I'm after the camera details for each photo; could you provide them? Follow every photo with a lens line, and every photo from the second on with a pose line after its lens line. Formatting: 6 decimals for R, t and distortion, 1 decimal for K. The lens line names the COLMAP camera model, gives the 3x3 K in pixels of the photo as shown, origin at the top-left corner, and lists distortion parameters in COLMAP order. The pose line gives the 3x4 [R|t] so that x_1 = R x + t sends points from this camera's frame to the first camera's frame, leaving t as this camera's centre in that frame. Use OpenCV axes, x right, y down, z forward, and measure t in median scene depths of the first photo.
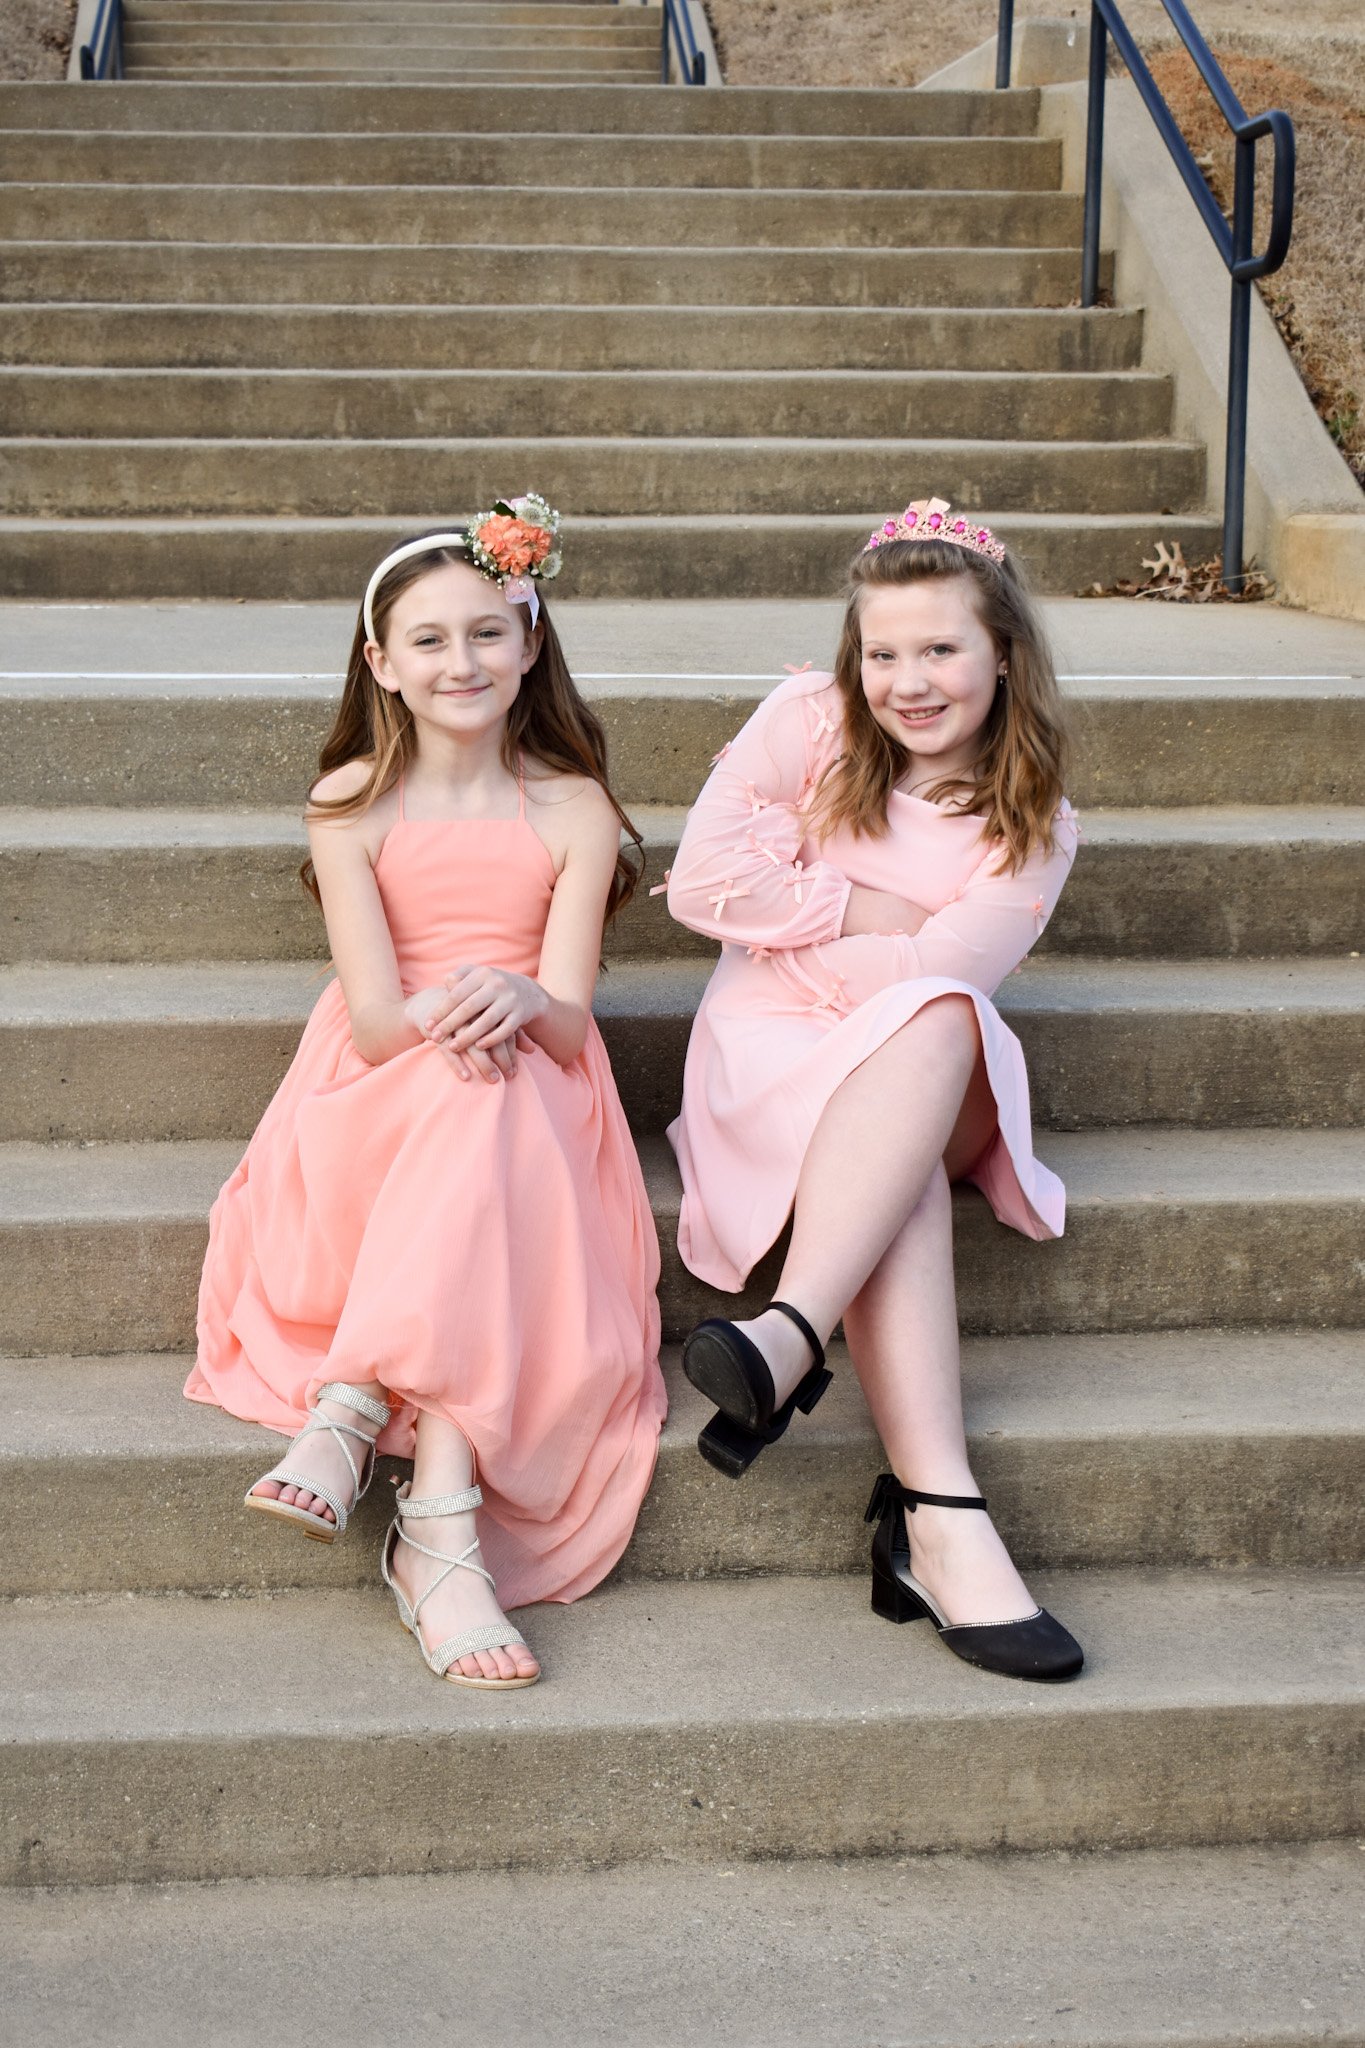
lens RADIAL K [[3217.4, 0, 627.3], [0, 3217.4, 1071.0], [0, 0, 1]] dist [-0.032572, 0.041320]
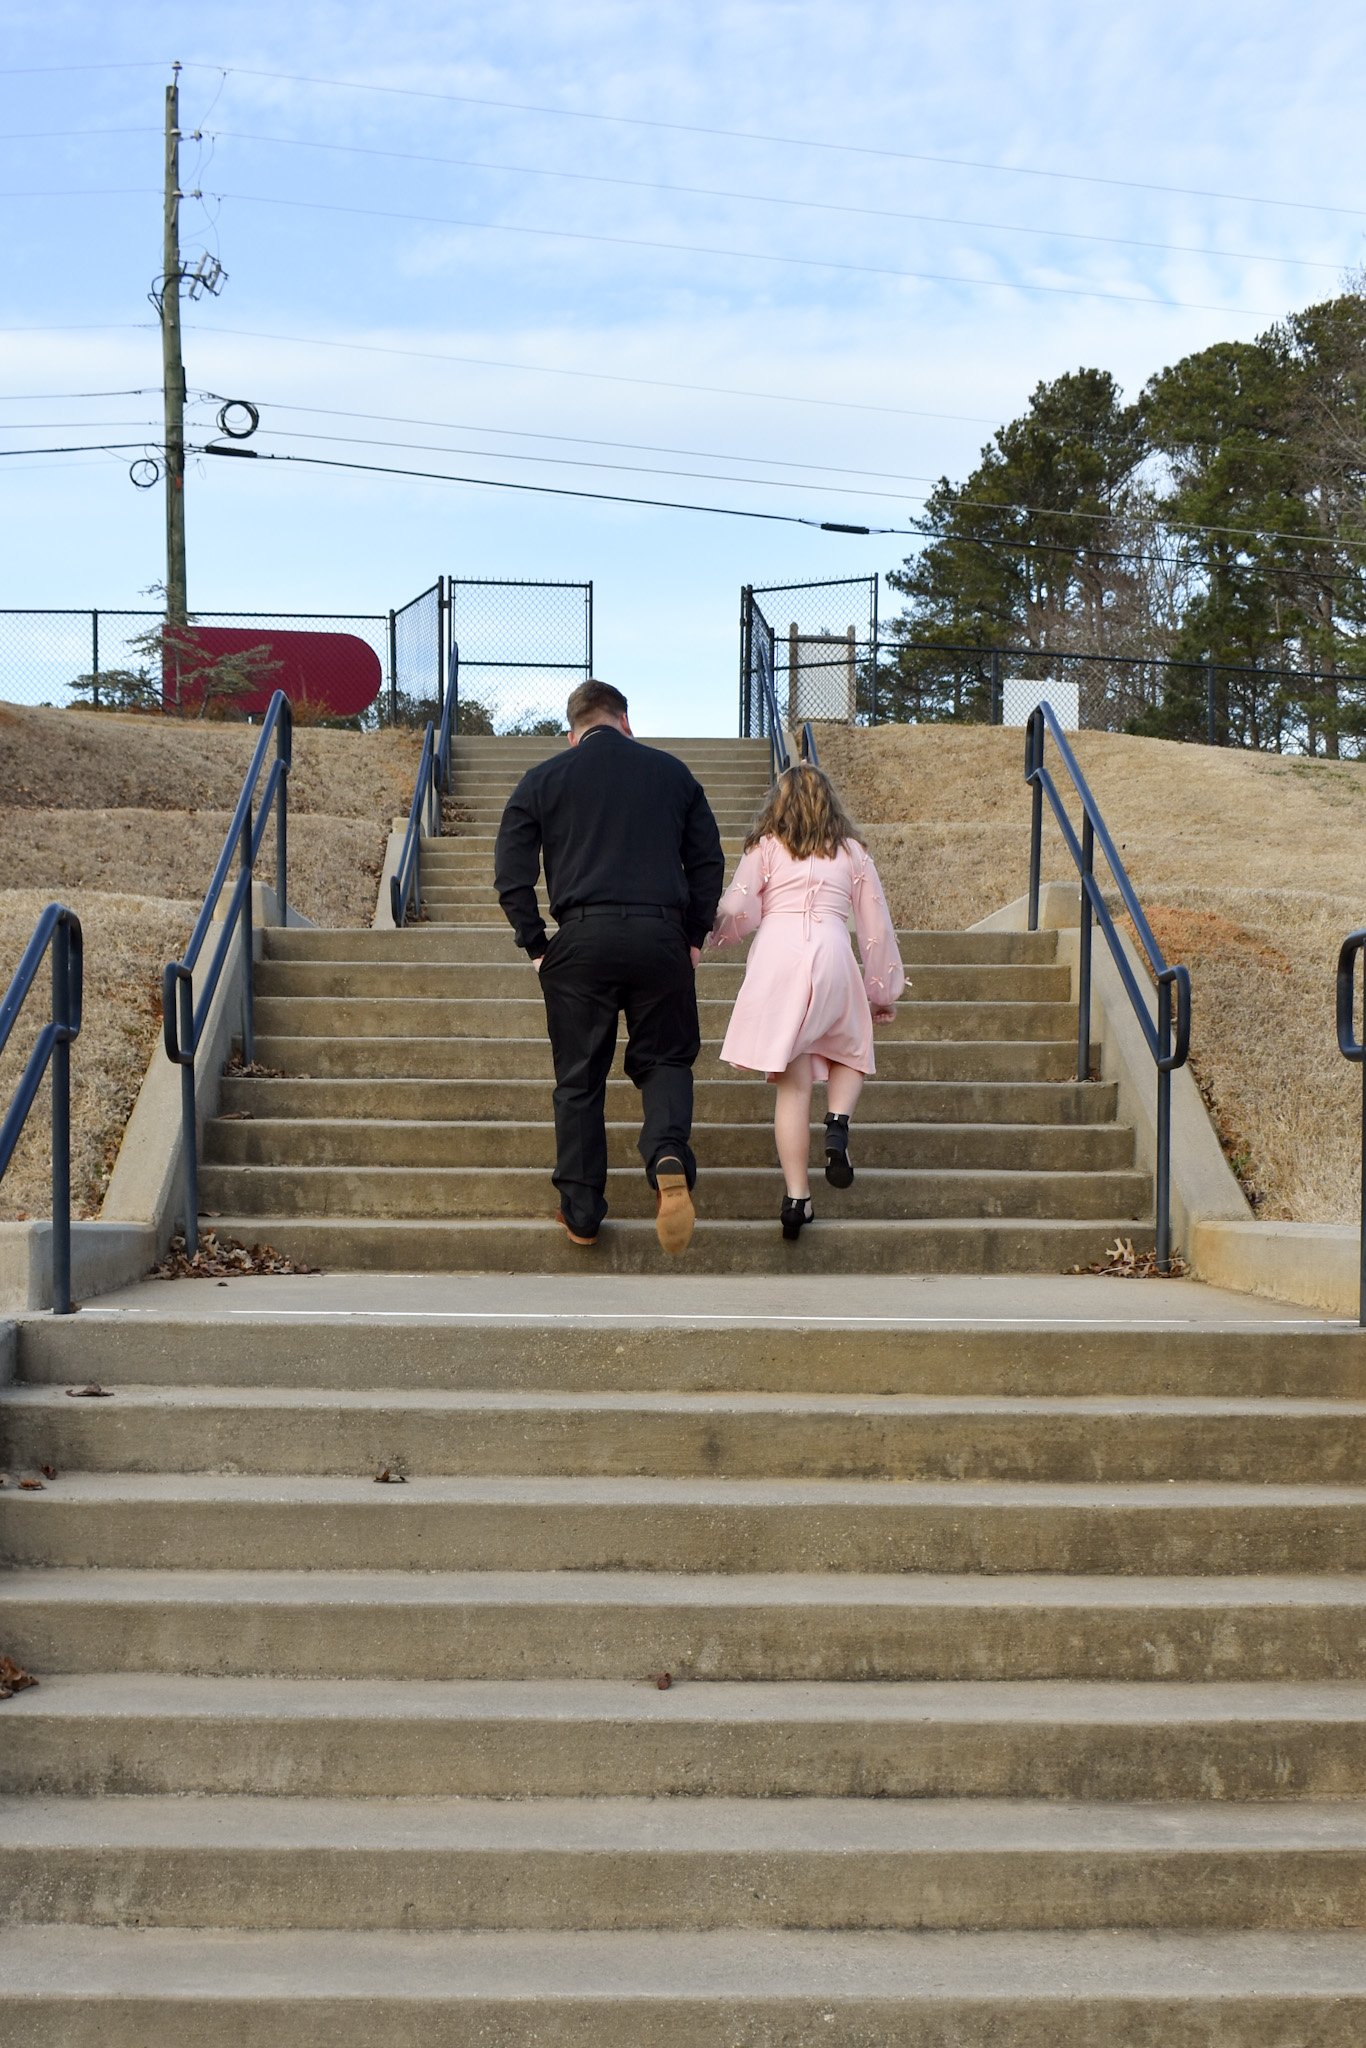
lens RADIAL K [[2680.7, 0, 630.0], [0, 2680.7, 1287.2], [0, 0, 1]] dist [-0.083014, 0.025806]
pose [[0.997835, 0.006243, -0.065475, 0.019239], [-0.015510, 0.989746, -0.141992, 0.038933], [0.063917, 0.142700, 0.987700, -0.245754]]
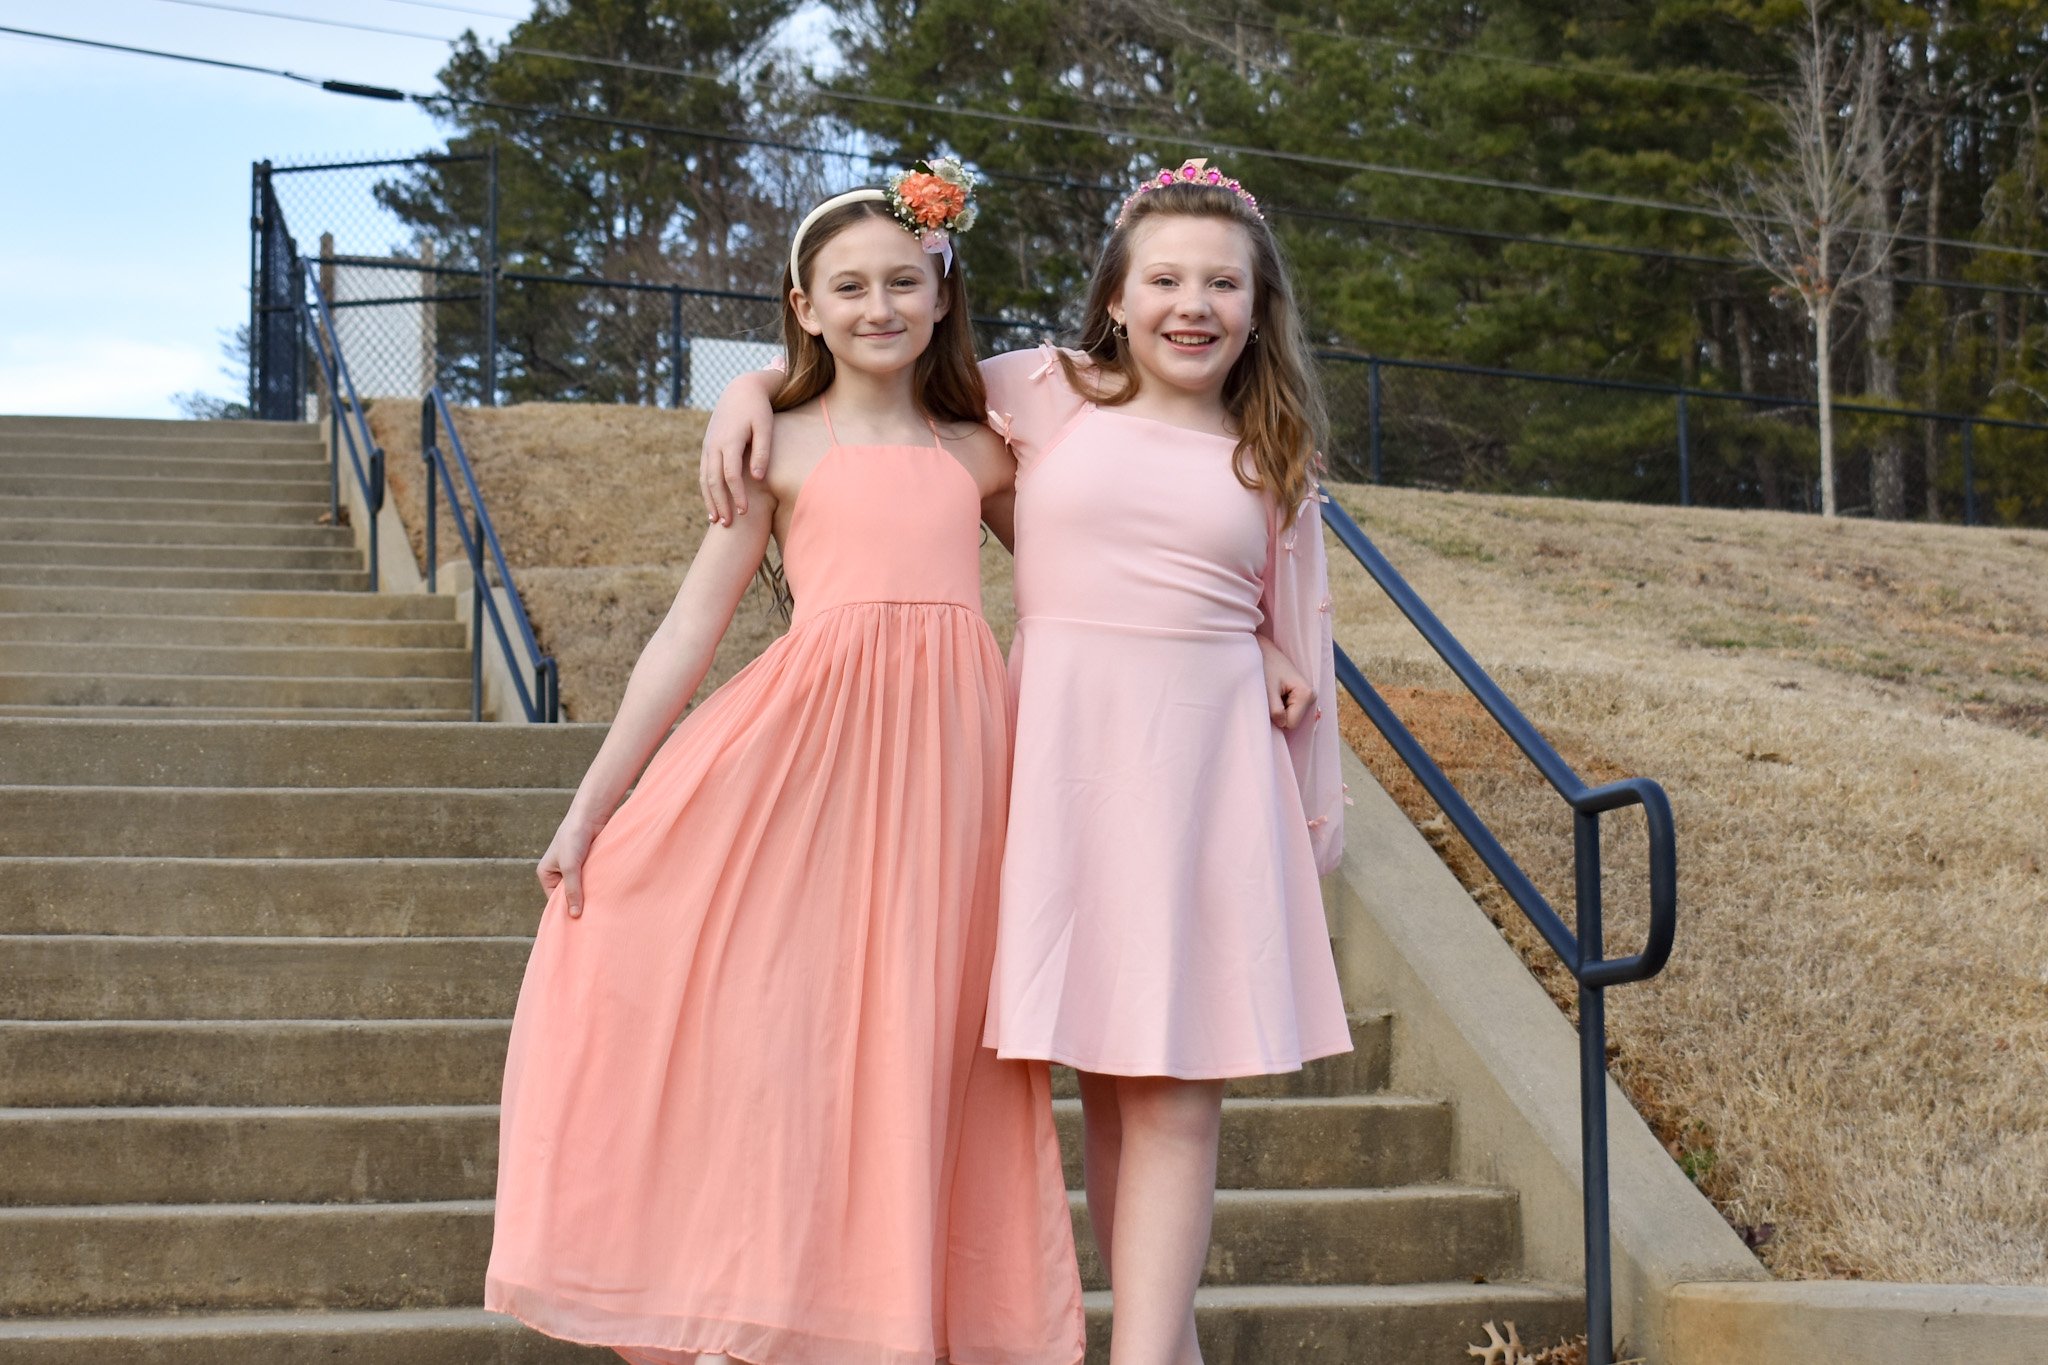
lens RADIAL K [[4525.7, 0, 1095.4], [0, 4525.7, 760.6], [0, 0, 1]] dist [-0.036503, 0.075035]
pose [[0.982152, 0.002227, 0.188074, -0.123494], [0.049796, 0.961170, -0.271425, -0.007046], [-0.181376, 0.275946, 0.943905, -0.025098]]
